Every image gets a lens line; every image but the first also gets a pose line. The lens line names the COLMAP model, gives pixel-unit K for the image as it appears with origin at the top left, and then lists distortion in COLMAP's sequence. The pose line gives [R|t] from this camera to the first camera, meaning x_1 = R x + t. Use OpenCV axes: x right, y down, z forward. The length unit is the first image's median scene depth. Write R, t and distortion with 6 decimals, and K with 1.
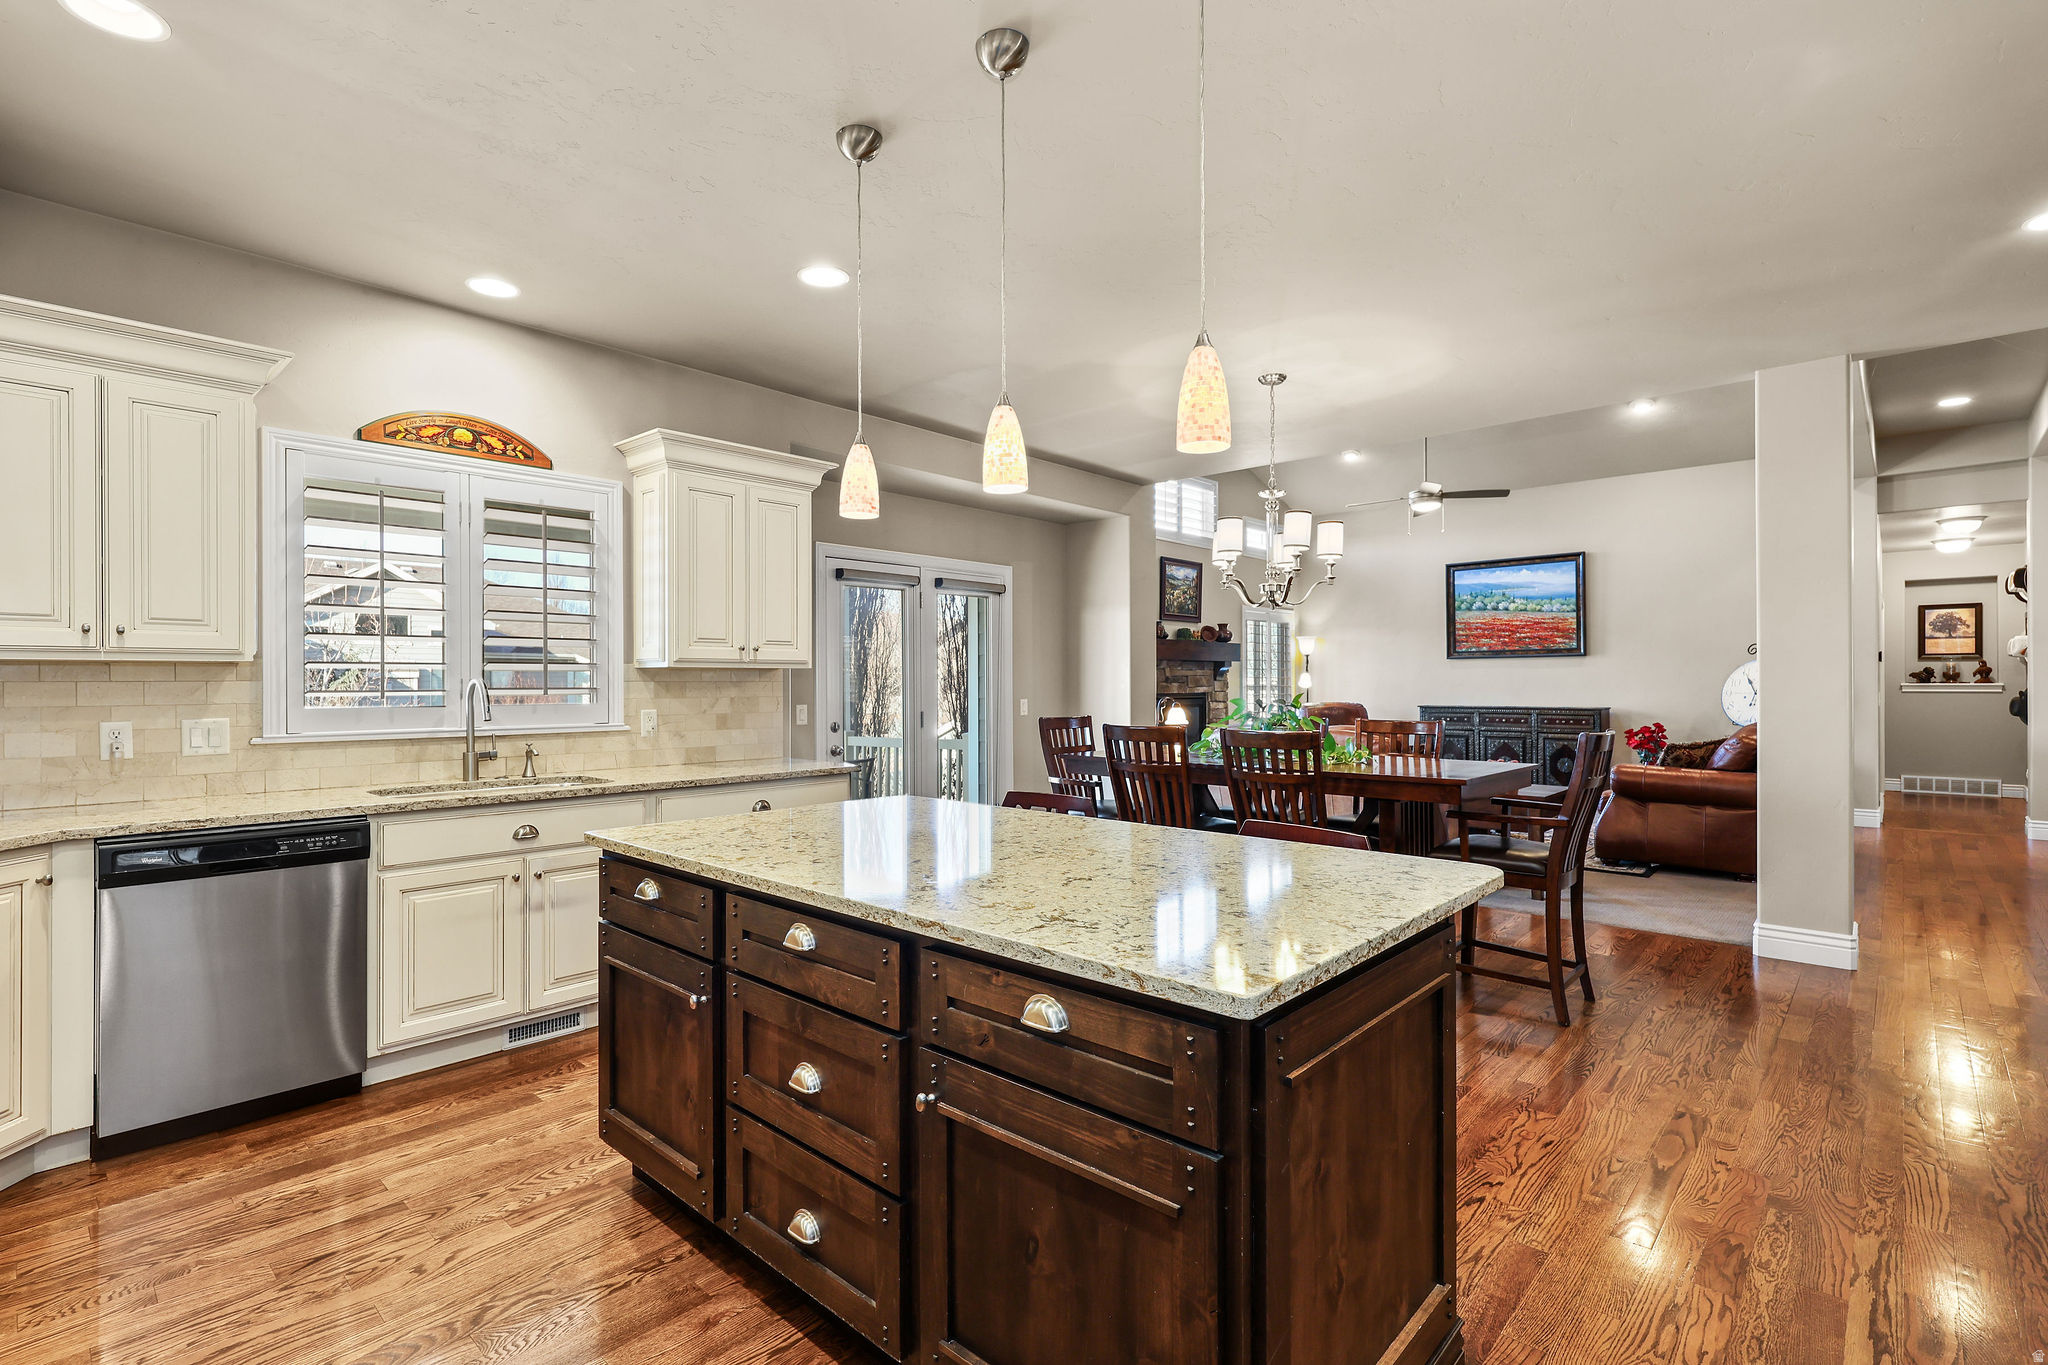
lens RADIAL K [[969.0, 0, 1005.5], [0, 969.0, 668.8], [0, 0, 1]] dist [0.004257, 0.001825]
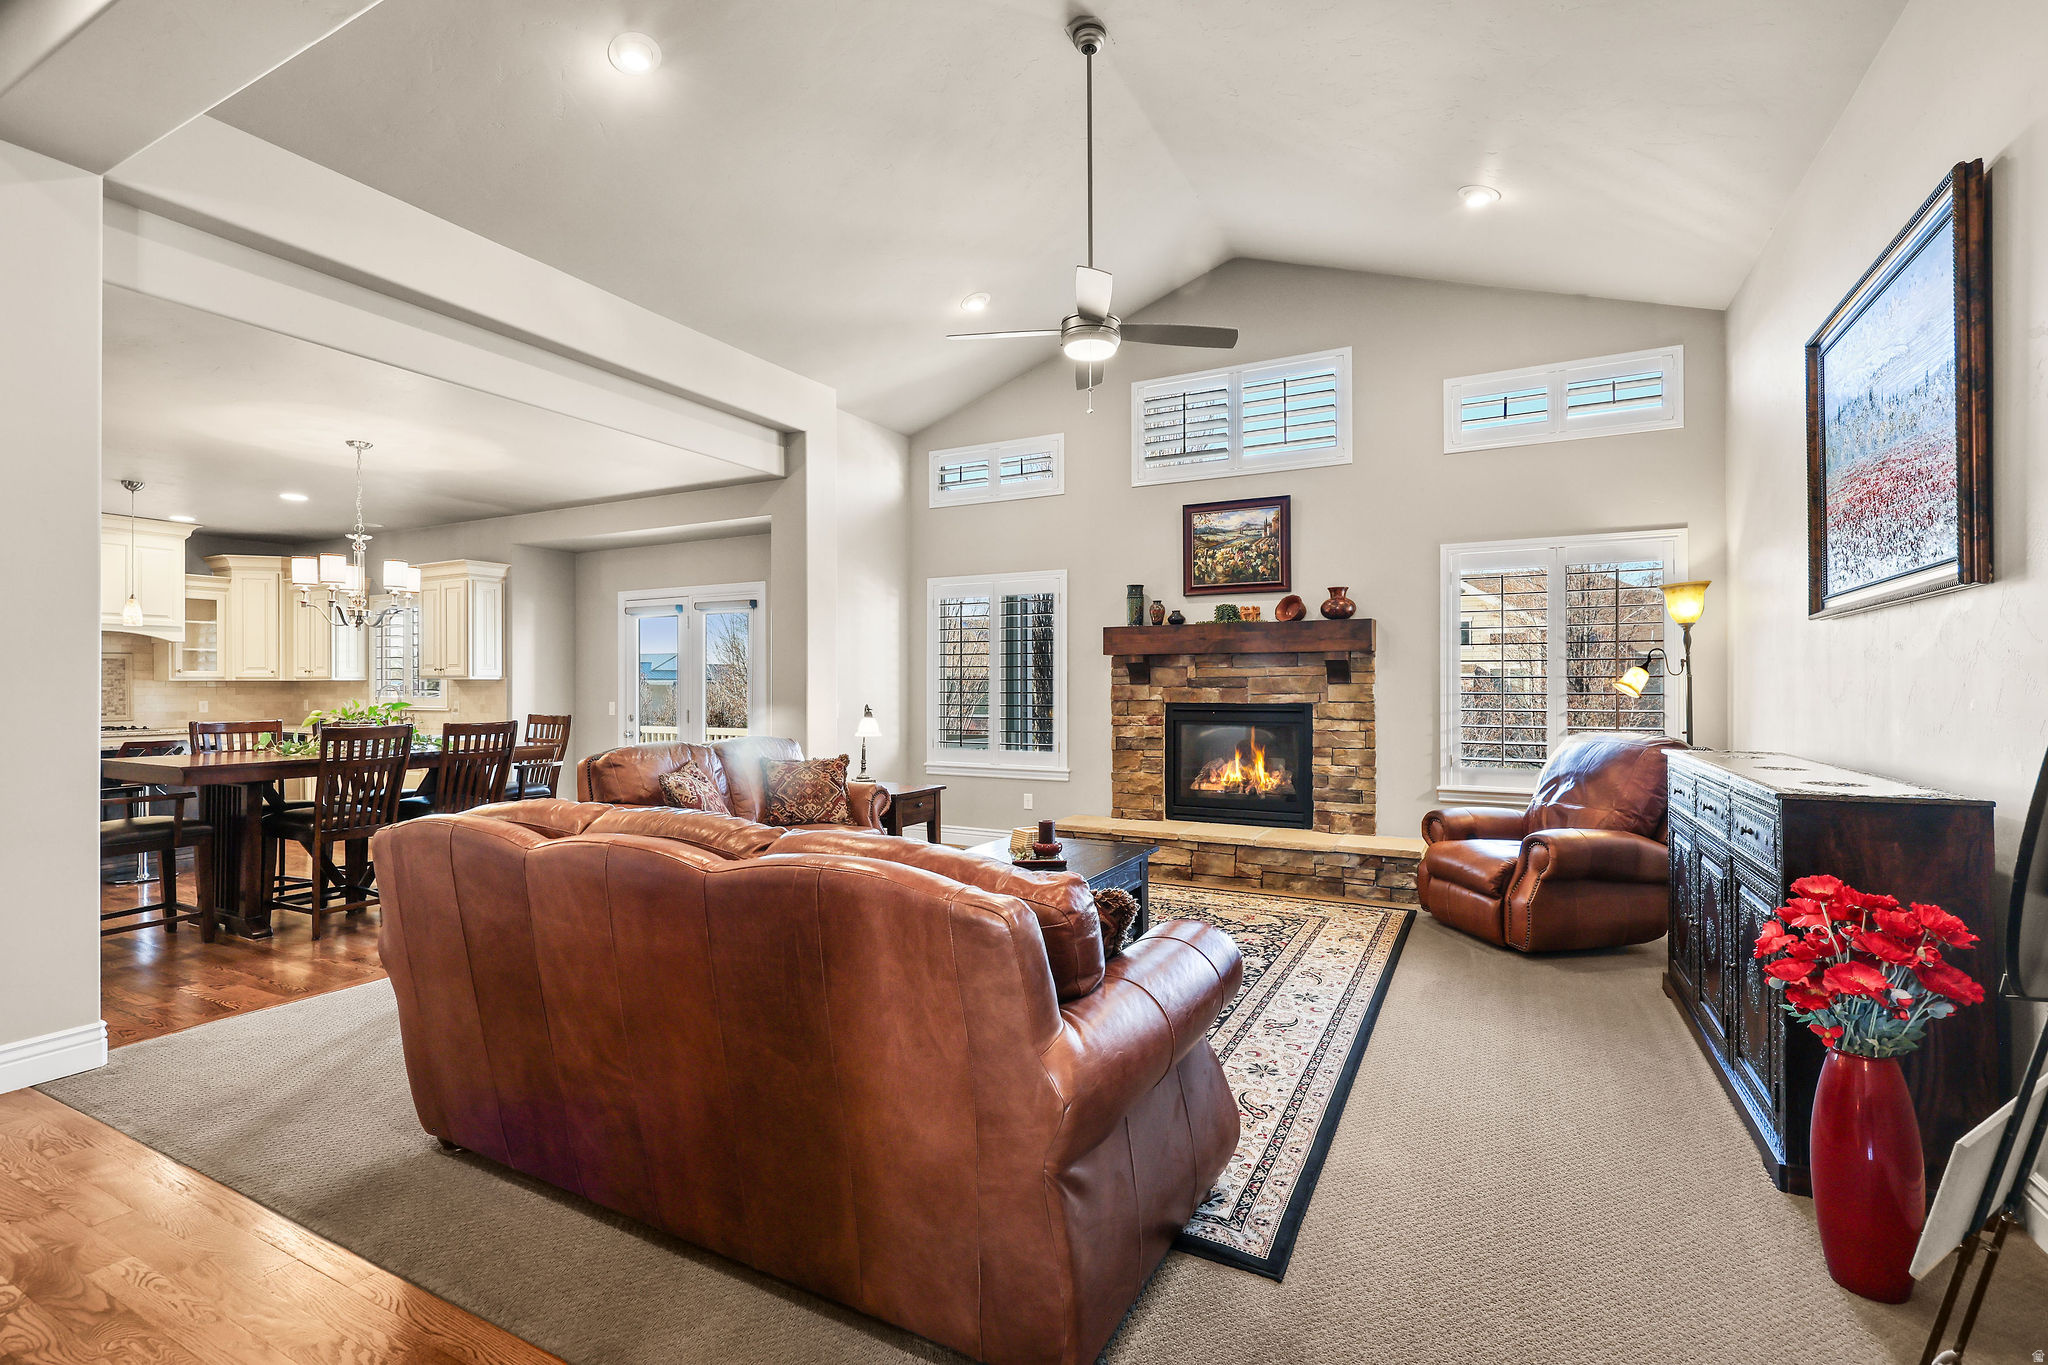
lens RADIAL K [[918.2, 0, 1013.0], [0, 918.2, 674.6], [0, 0, 1]] dist [-0.001424, 0.001105]
pose [[0.259828, -0.011948, -0.965581, 1.173661], [0.014562, 0.999858, -0.008453, 0.013692], [0.965545, -0.011864, 0.259965, 1.090808]]
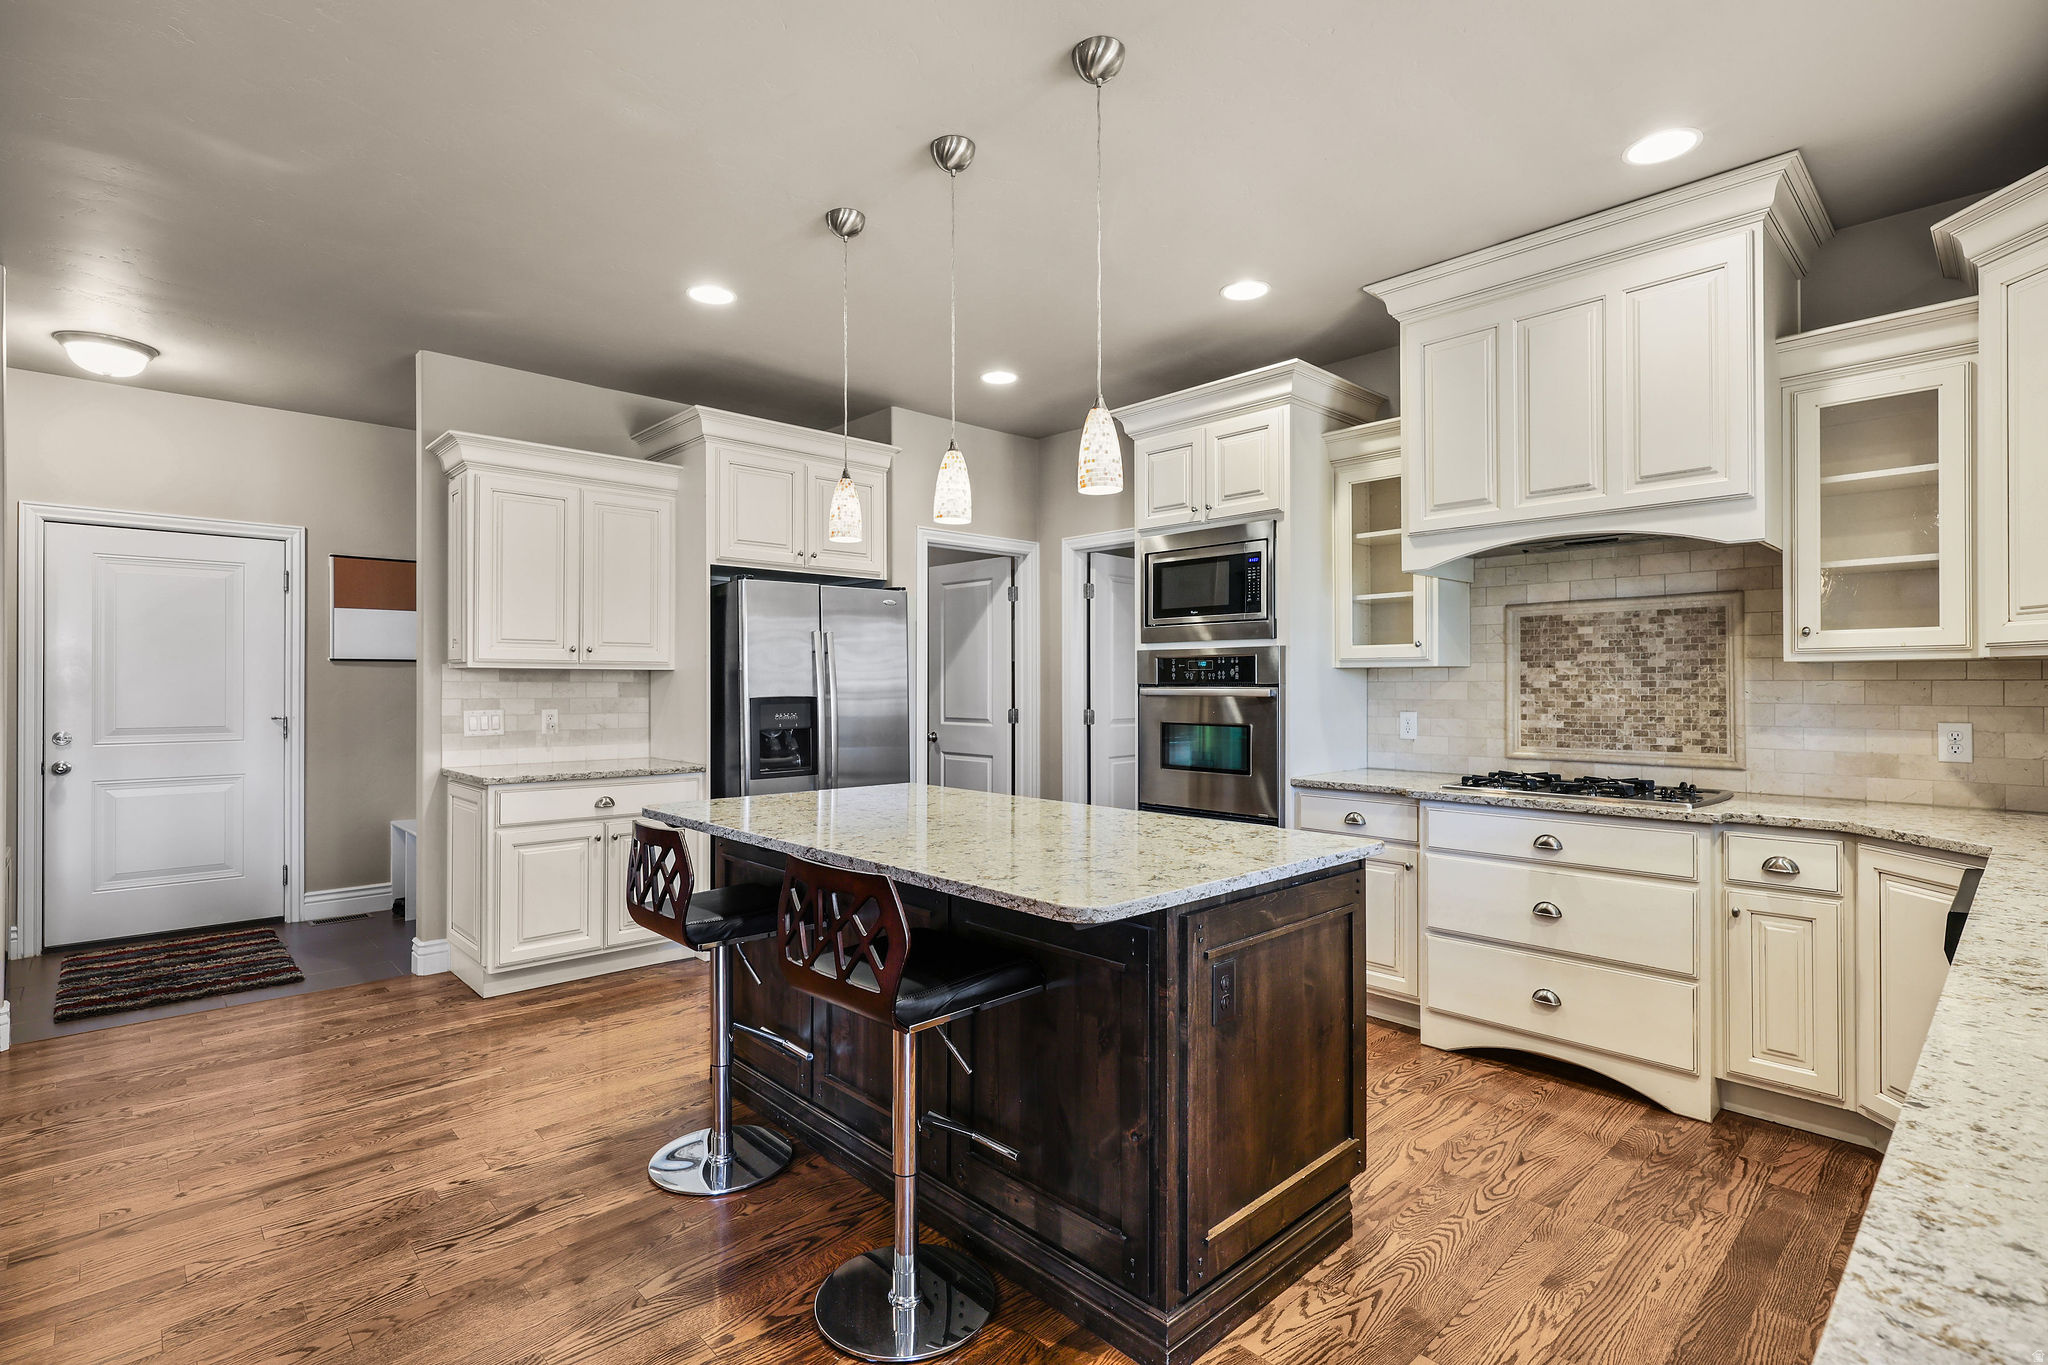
lens RADIAL K [[969.0, 0, 1032.6], [0, 969.0, 686.5], [0, 0, 1]] dist [0.004257, 0.001825]
pose [[-0.997459, 0.002220, 0.071214, -0.064442], [0.001485, 0.999945, -0.010376, 0.010747], [-0.071233, -0.010244, -0.997407, 0.770813]]
